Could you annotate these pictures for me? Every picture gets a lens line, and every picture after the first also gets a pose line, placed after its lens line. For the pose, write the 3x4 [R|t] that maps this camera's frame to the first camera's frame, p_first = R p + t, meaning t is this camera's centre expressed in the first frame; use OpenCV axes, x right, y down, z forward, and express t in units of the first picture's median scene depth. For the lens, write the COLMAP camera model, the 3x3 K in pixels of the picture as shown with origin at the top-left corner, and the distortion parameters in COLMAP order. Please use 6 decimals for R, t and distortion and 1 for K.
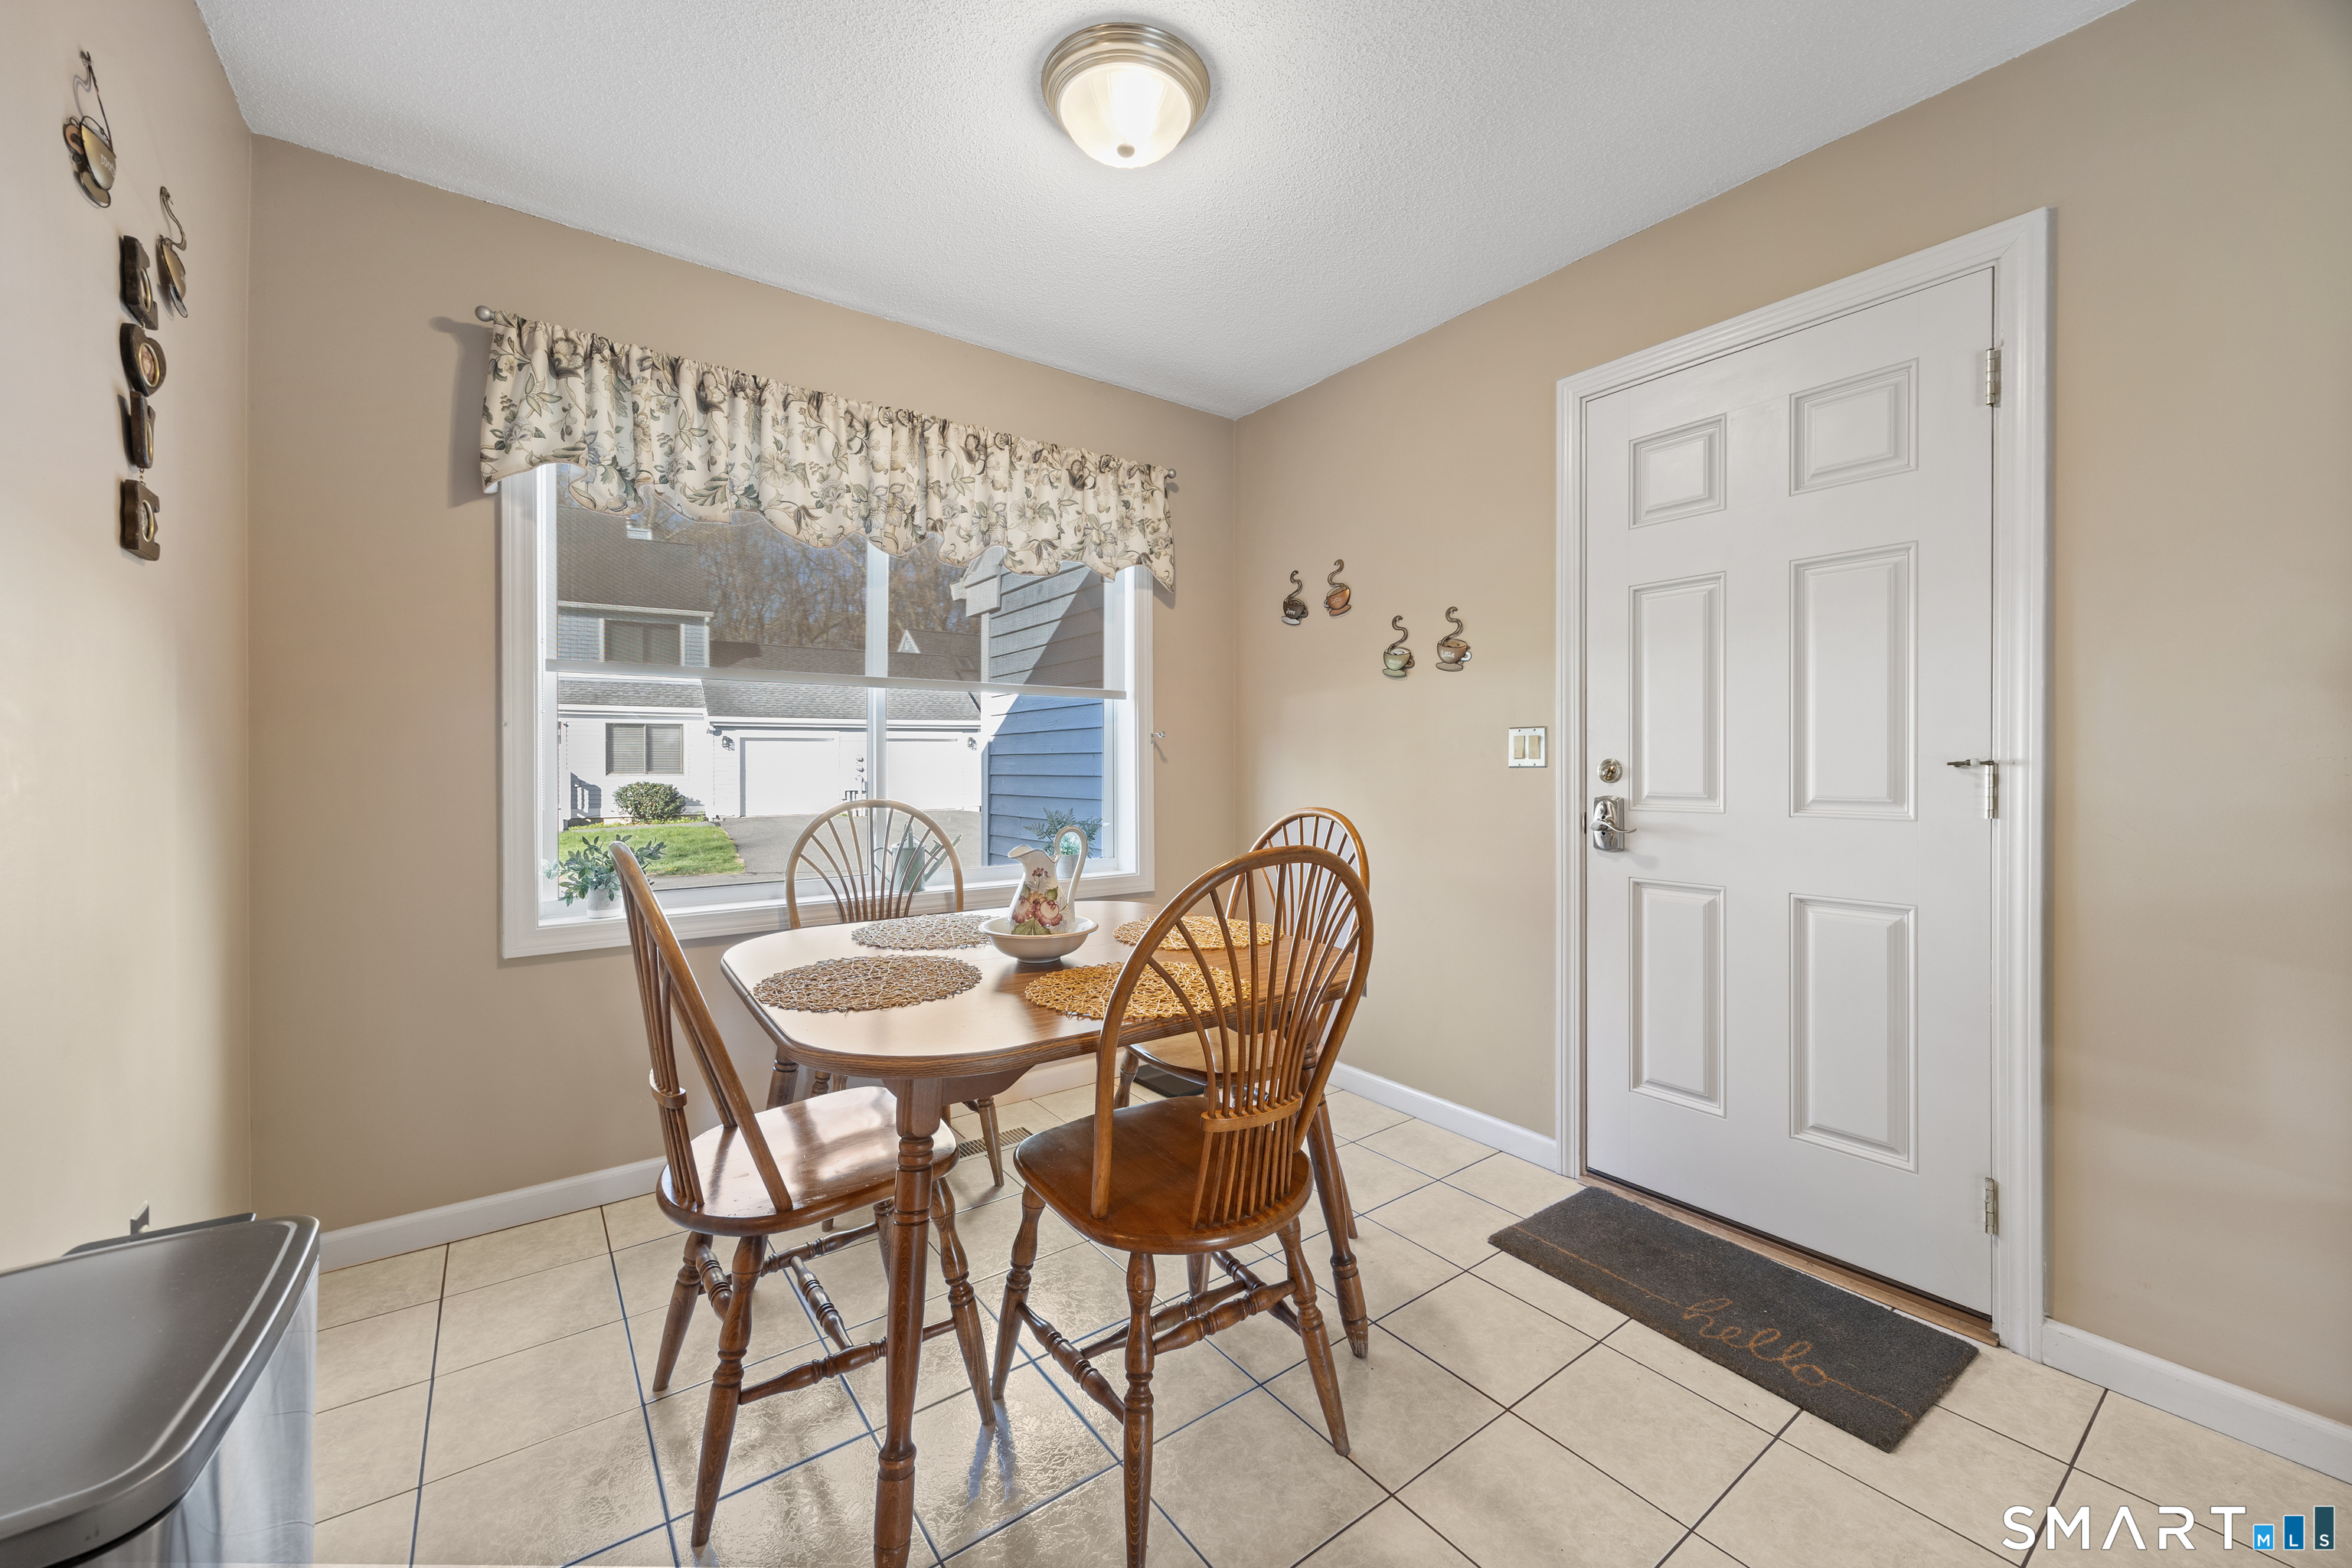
lens RADIAL K [[909.5, 0, 1175.2], [0, 909.5, 774.0], [0, 0, 1]] dist [0.000458, -0.000082]
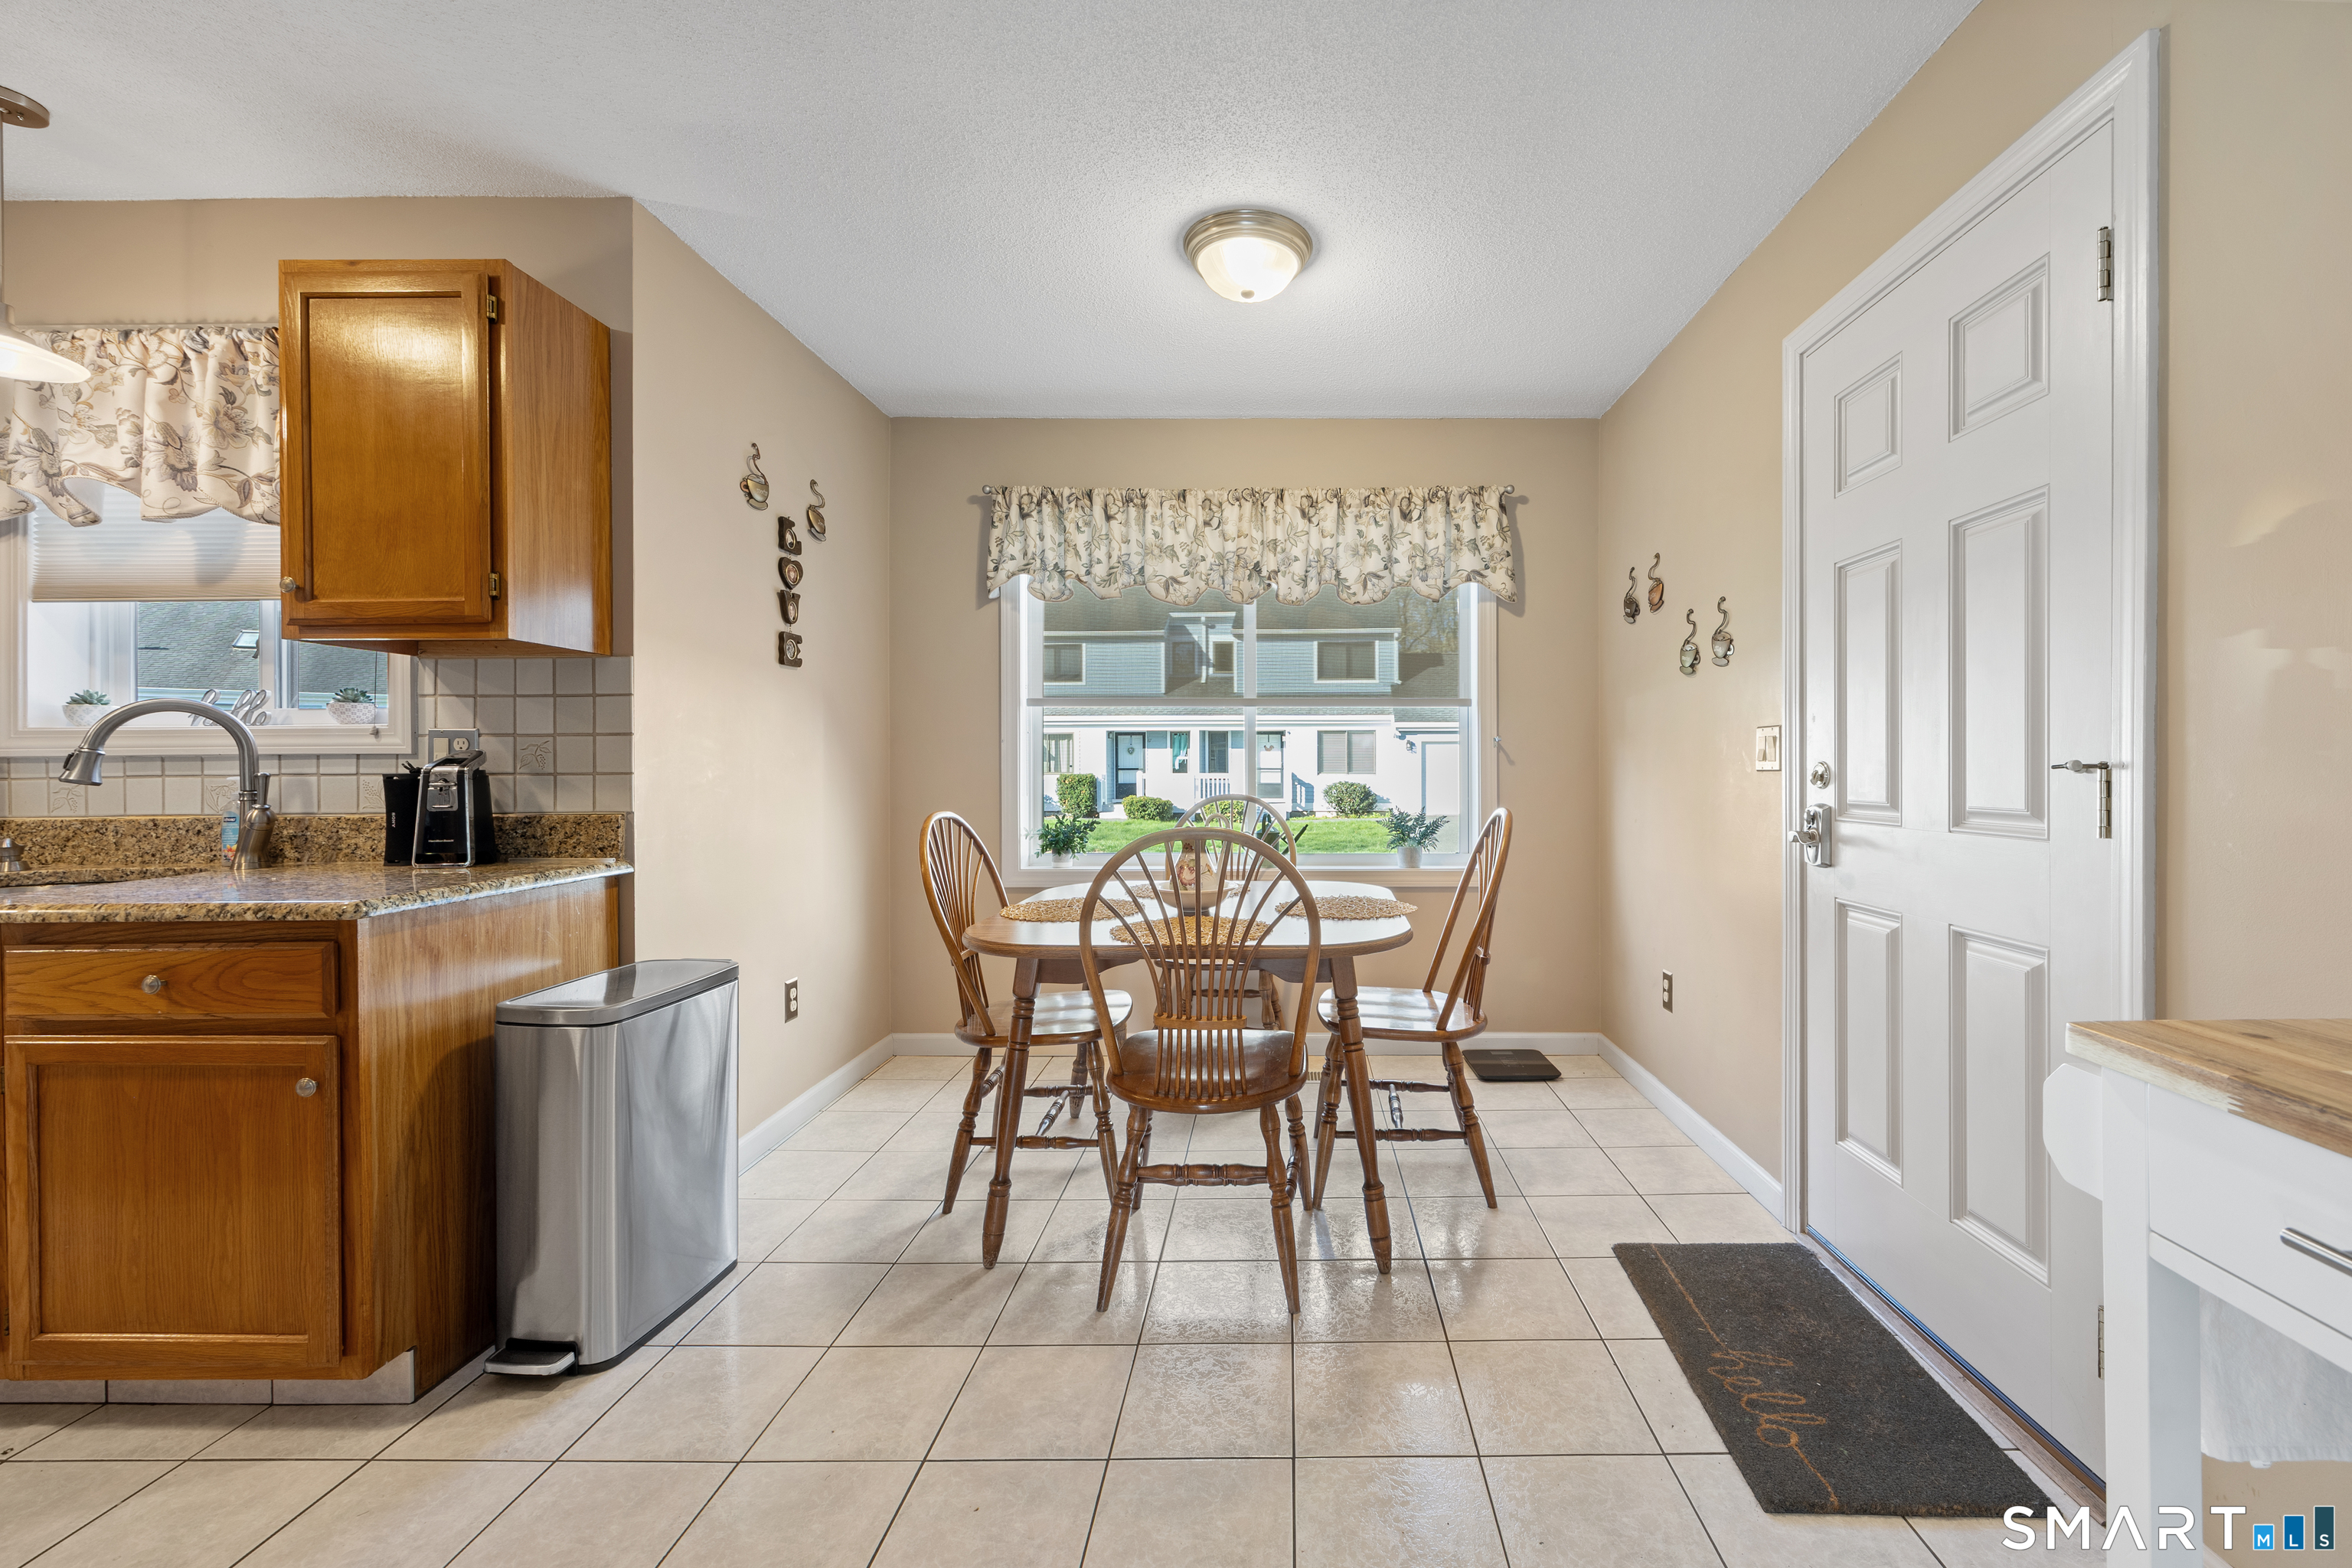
lens RADIAL K [[950.1, 0, 1293.7], [0, 950.1, 774.9], [0, 0, 1]] dist [-0.000558, -0.000348]
pose [[0.806322, 0.006219, -0.591445, 0.594147], [-0.006712, 0.999977, 0.001364, -0.001175], [0.591439, 0.002871, 0.806345, -0.038395]]
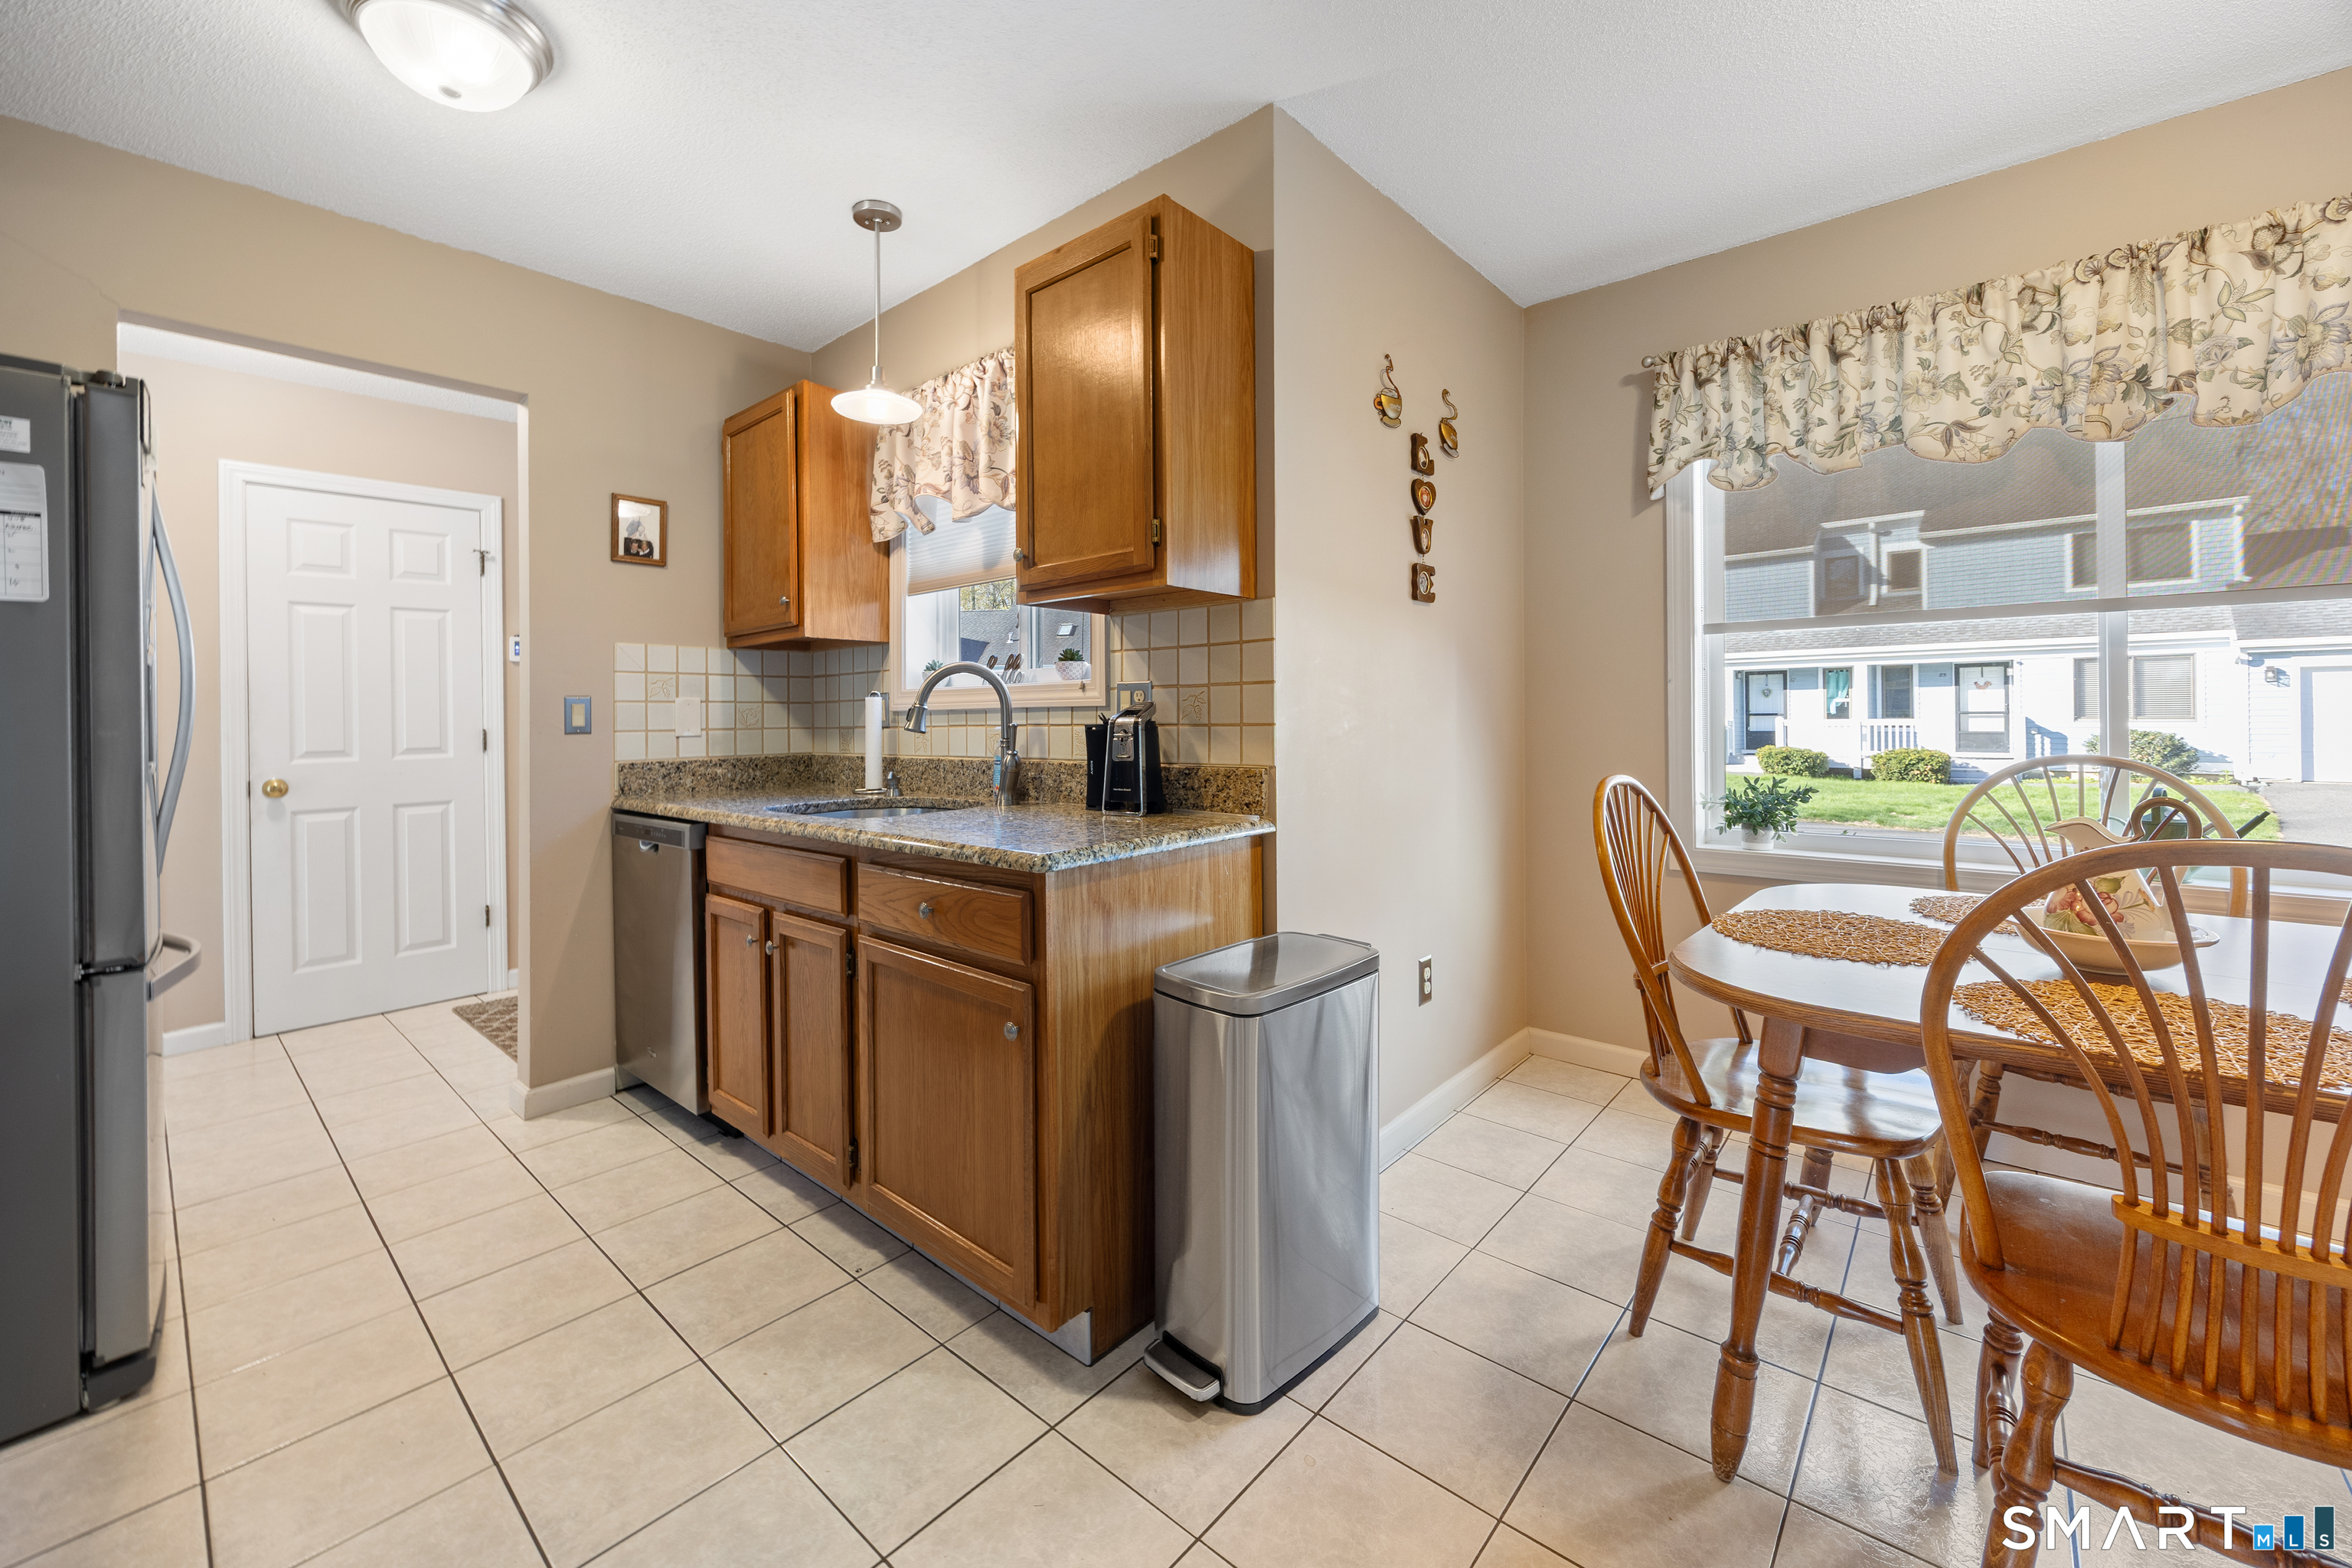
lens RADIAL K [[936.3, 0, 1170.1], [0, 936.3, 716.3], [0, 0, 1]] dist [0.002125, -0.000481]
pose [[0.210648, 0.000602, -0.977562, 0.334029], [-0.002845, 0.999996, 0.000003, -0.003837], [0.977558, 0.002780, 0.210649, 0.056350]]
